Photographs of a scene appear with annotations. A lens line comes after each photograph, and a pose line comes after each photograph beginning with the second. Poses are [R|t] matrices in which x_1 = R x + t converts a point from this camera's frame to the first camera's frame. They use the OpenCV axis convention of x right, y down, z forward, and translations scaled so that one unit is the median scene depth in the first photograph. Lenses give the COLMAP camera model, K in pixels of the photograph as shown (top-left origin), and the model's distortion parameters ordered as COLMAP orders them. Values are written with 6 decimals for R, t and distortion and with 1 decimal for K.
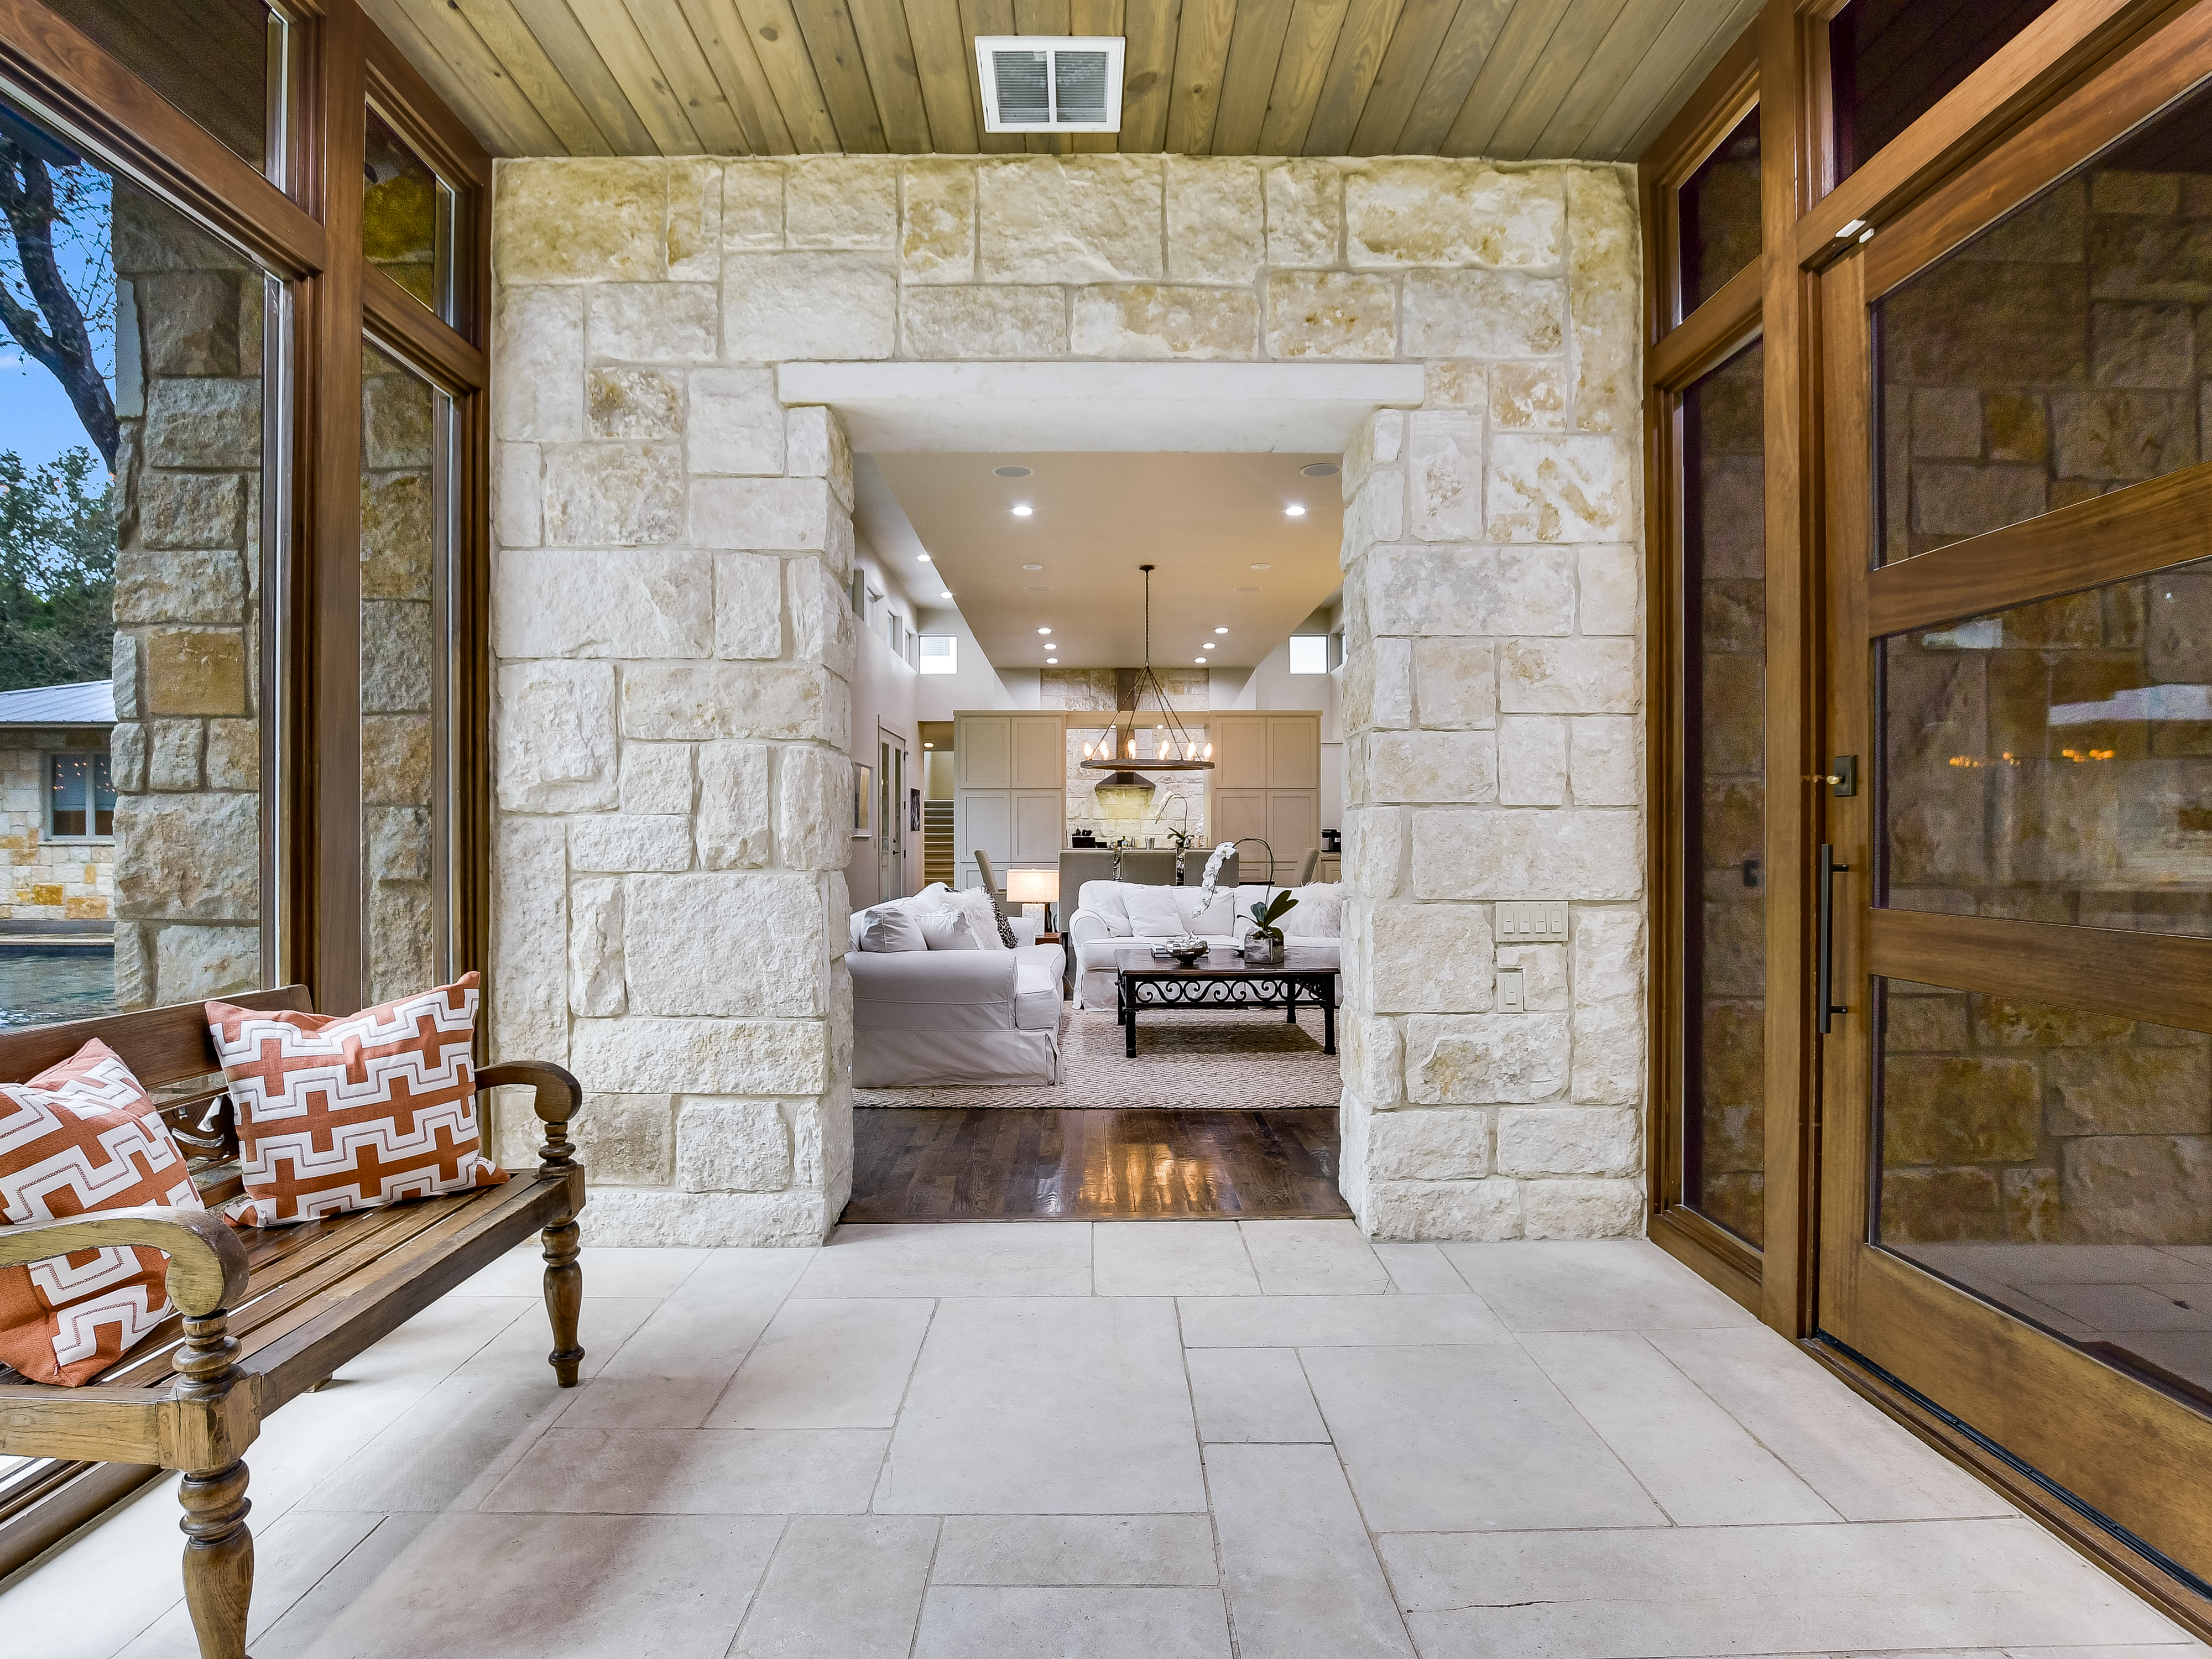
lens RADIAL K [[1144.4, 0, 1106.0], [0, 1144.4, 829.5], [0, 0, 1]] dist [0.000214, 0.000180]
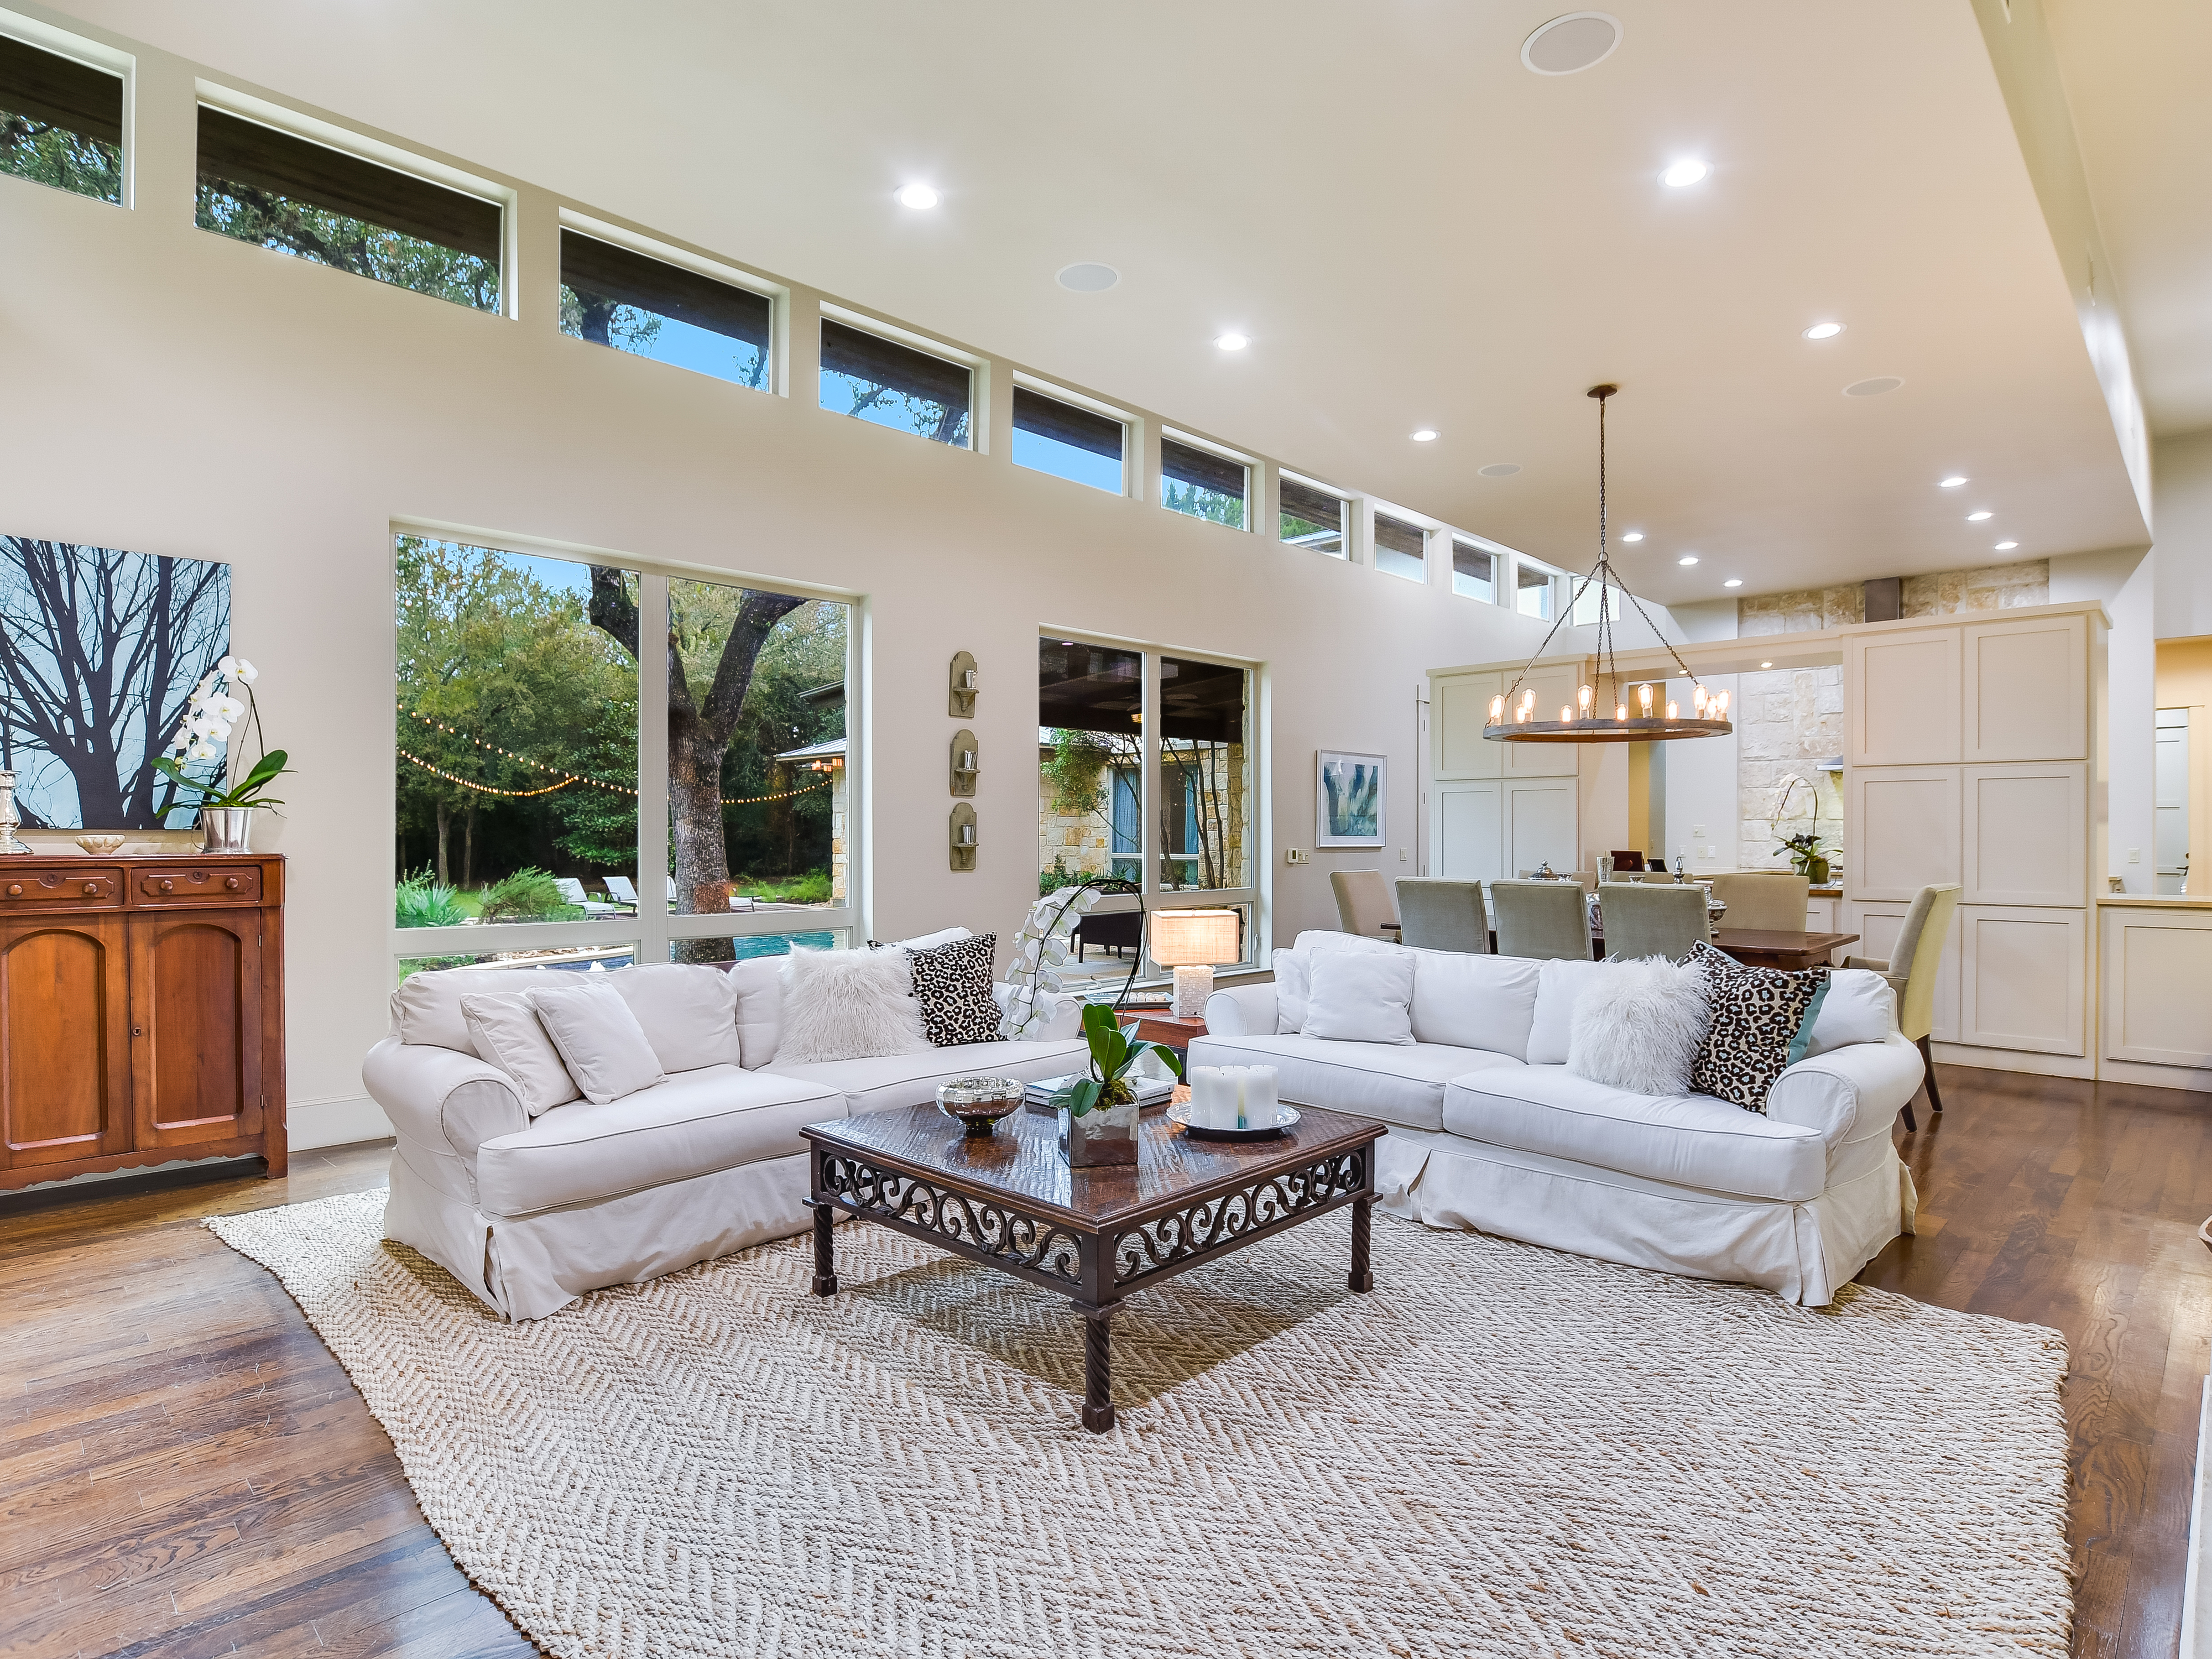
lens RADIAL K [[1168.5, 0, 1106.0], [0, 1168.5, 829.5], [0, 0, 1]] dist [-0.026666, 0.000685]
pose [[0.699946, -0.003476, -0.714187, 0.210509], [0.003781, 0.999992, -0.001162, -0.004867], [0.714185, -0.001887, 0.699954, 0.310414]]
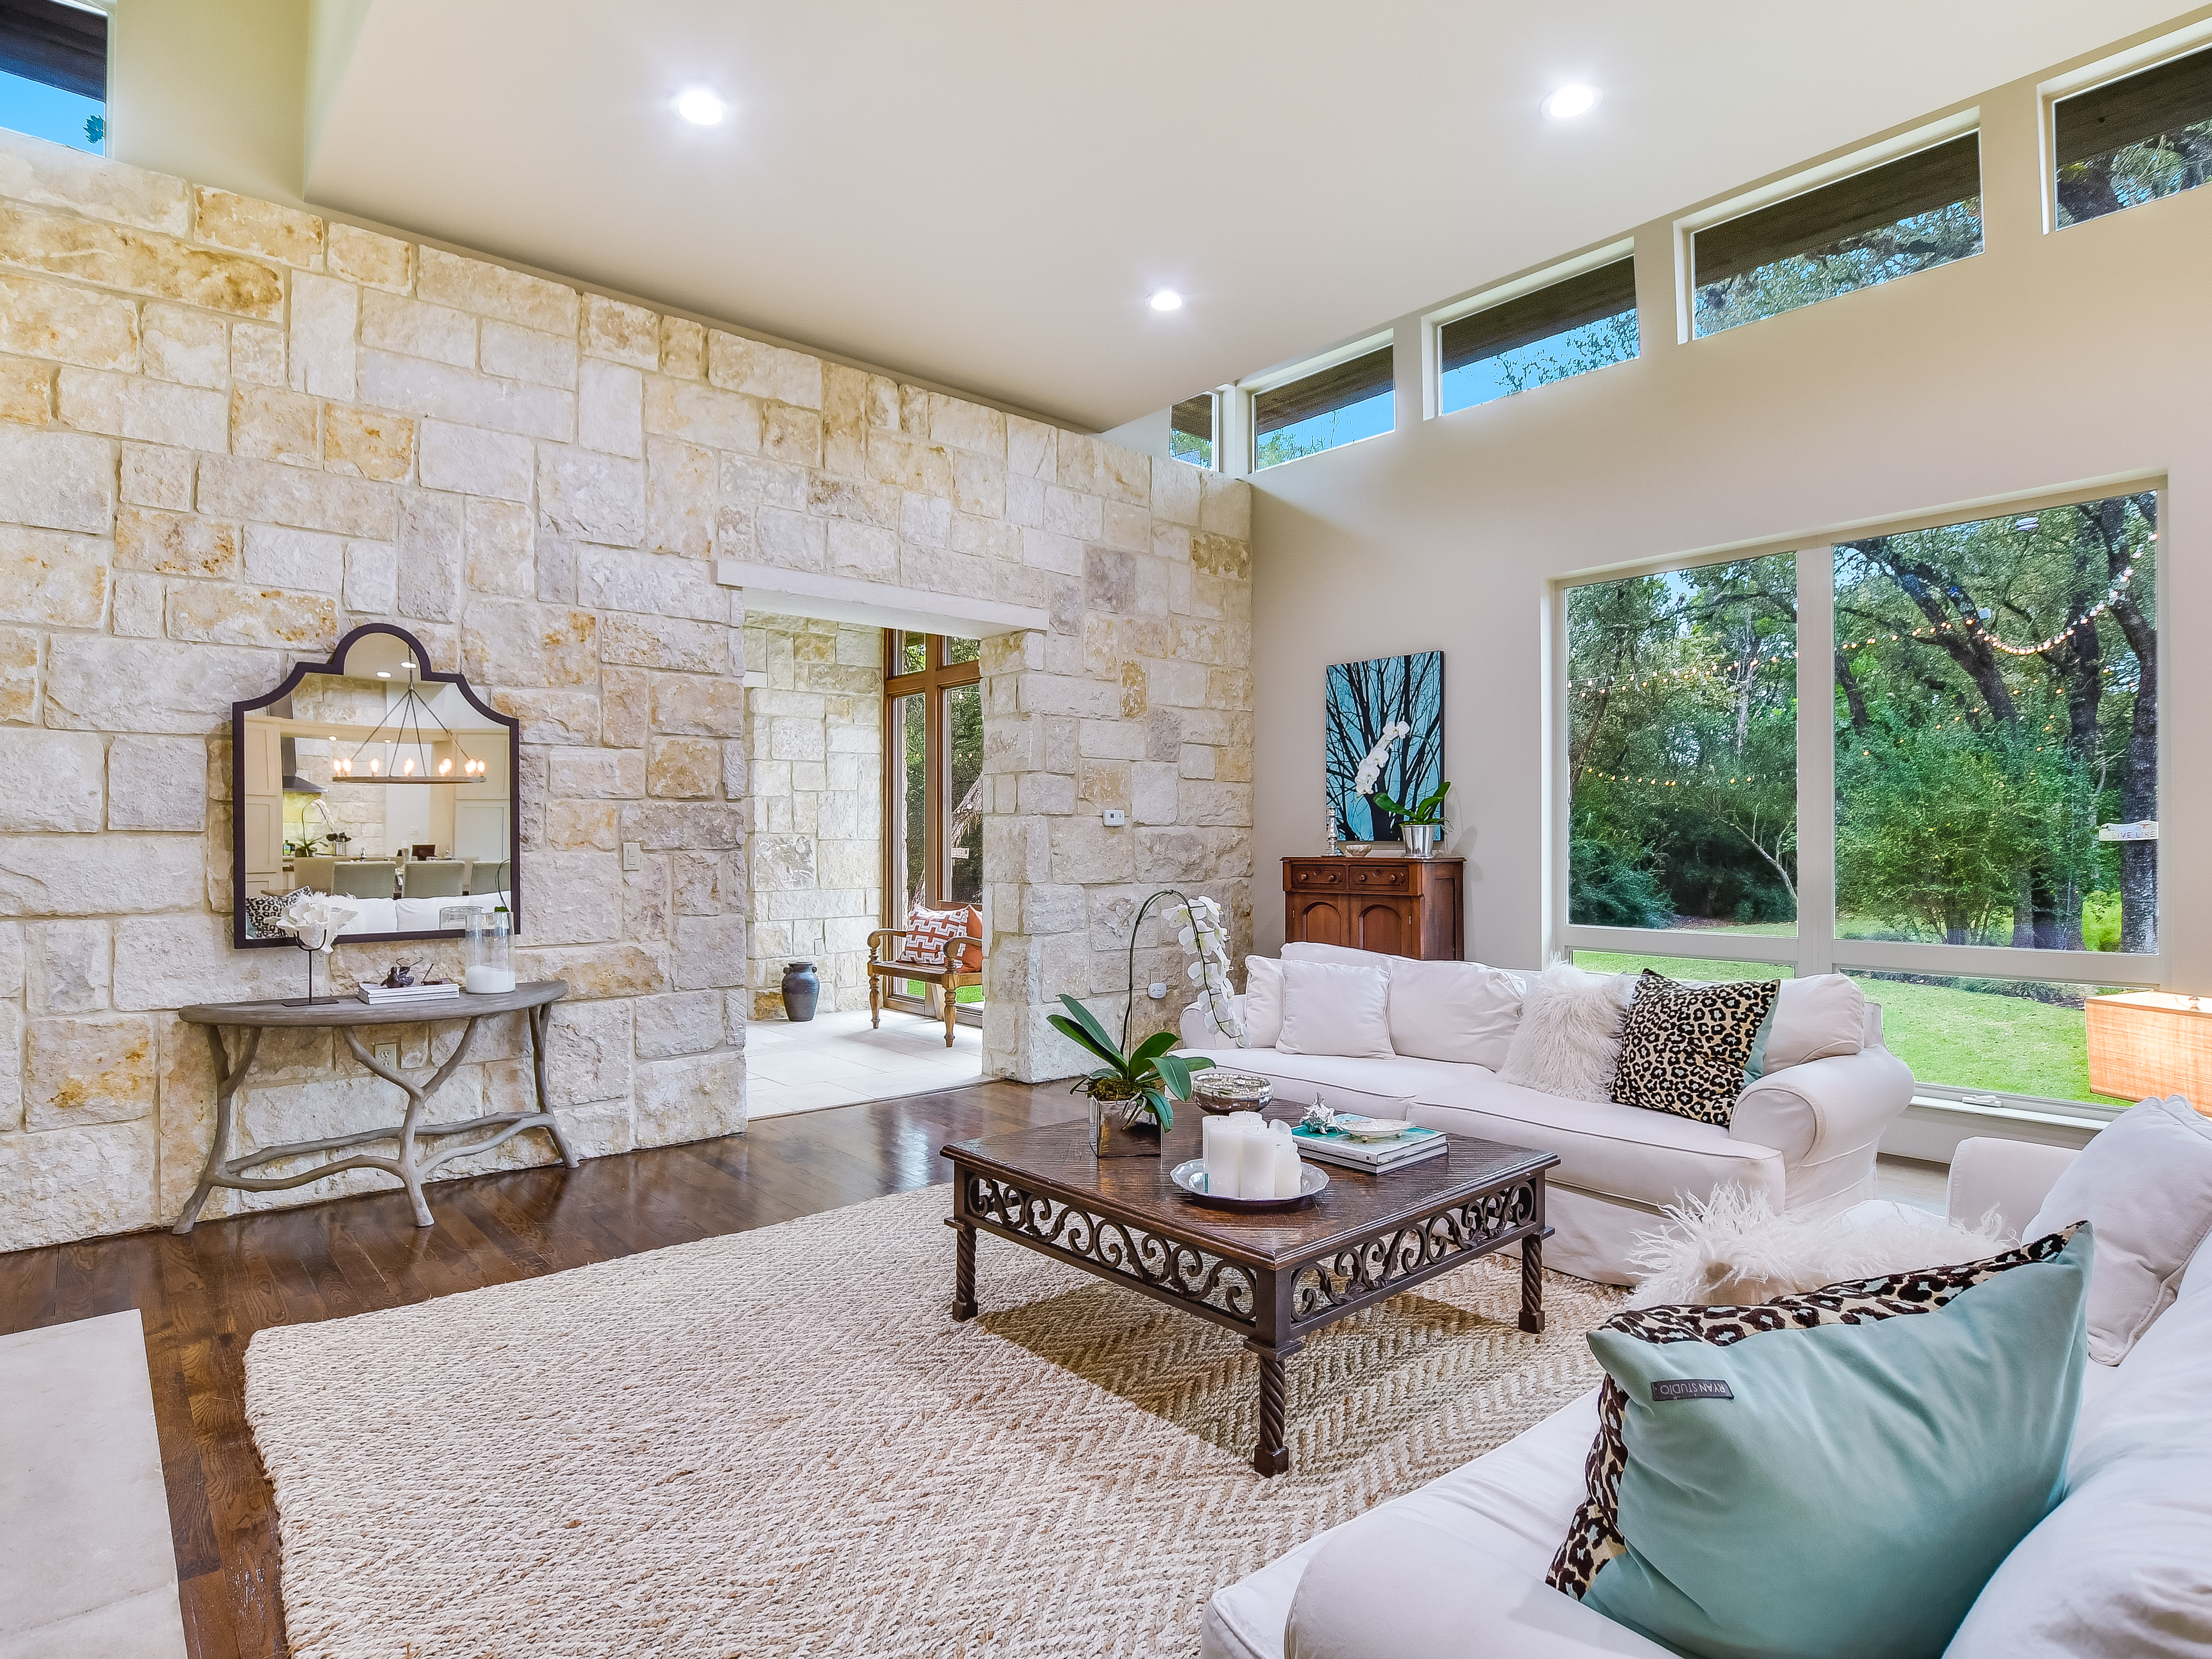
lens RADIAL K [[1184.2, 0, 1105.0], [0, 1184.2, 839.1], [0, 0, 1]] dist [-0.028147, 0.001013]
pose [[-0.761933, -0.001728, -0.647654, 0.208275], [0.005615, 0.999941, -0.009273, -0.003091], [0.647632, -0.010702, -0.761878, 0.621432]]
